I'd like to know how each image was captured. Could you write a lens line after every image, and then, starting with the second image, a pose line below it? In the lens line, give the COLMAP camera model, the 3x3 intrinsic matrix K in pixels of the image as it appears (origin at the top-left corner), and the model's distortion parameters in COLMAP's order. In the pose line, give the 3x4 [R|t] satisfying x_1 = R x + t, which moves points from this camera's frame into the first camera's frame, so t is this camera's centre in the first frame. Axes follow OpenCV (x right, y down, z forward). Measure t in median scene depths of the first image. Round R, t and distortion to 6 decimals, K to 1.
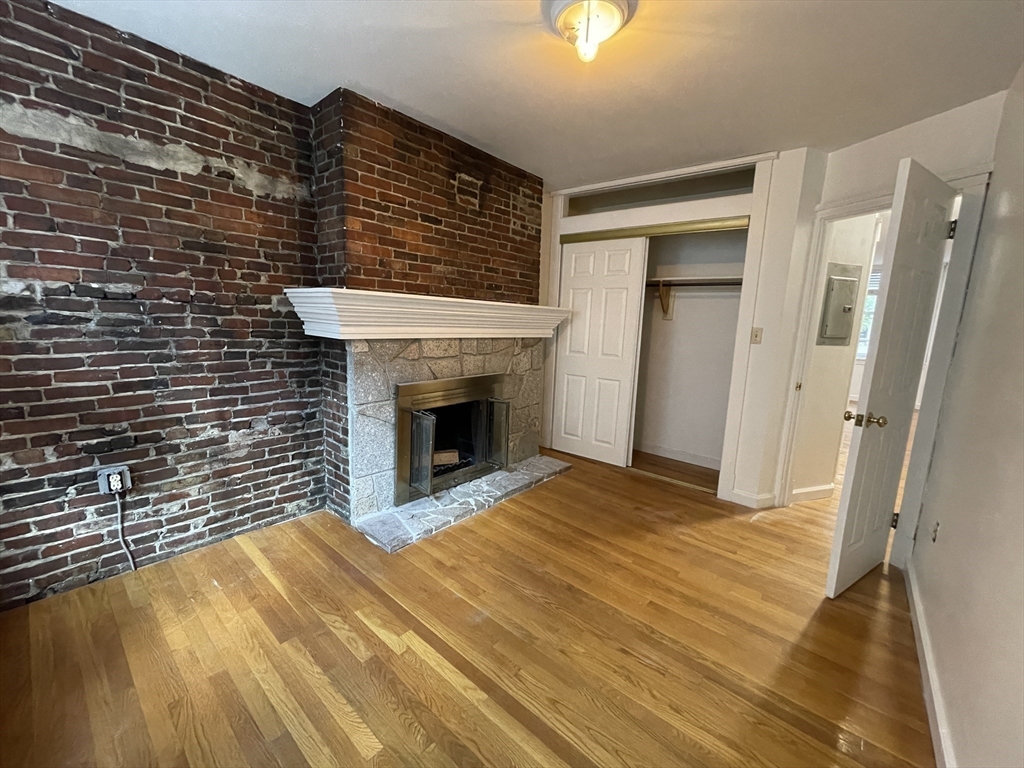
lens RADIAL K [[414.5, 0, 515.0], [0, 414.5, 381.8], [0, 0, 1]] dist [-0.004175, 0.000956]
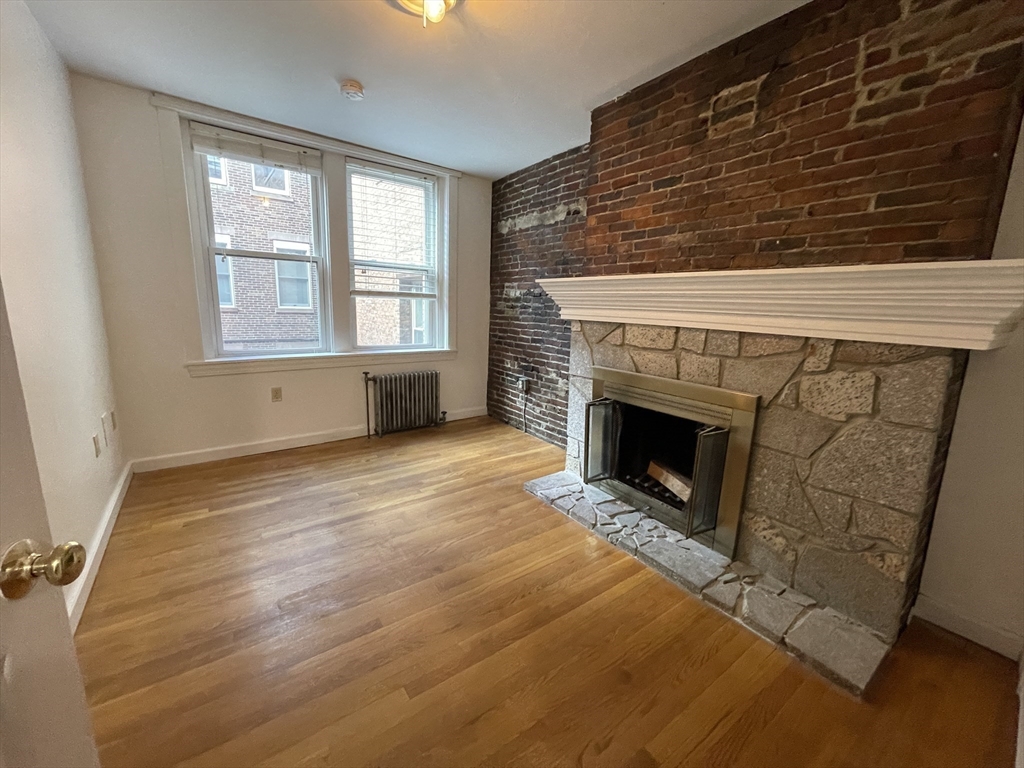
lens RADIAL K [[414.5, 0, 514.8], [0, 414.5, 382.3], [0, 0, 1]] dist [-0.004175, 0.000956]
pose [[-0.246500, 0.130953, -0.960255, 0.892349], [-0.190585, 0.964931, 0.180515, -0.119010], [0.950218, 0.227507, -0.212898, 1.209282]]
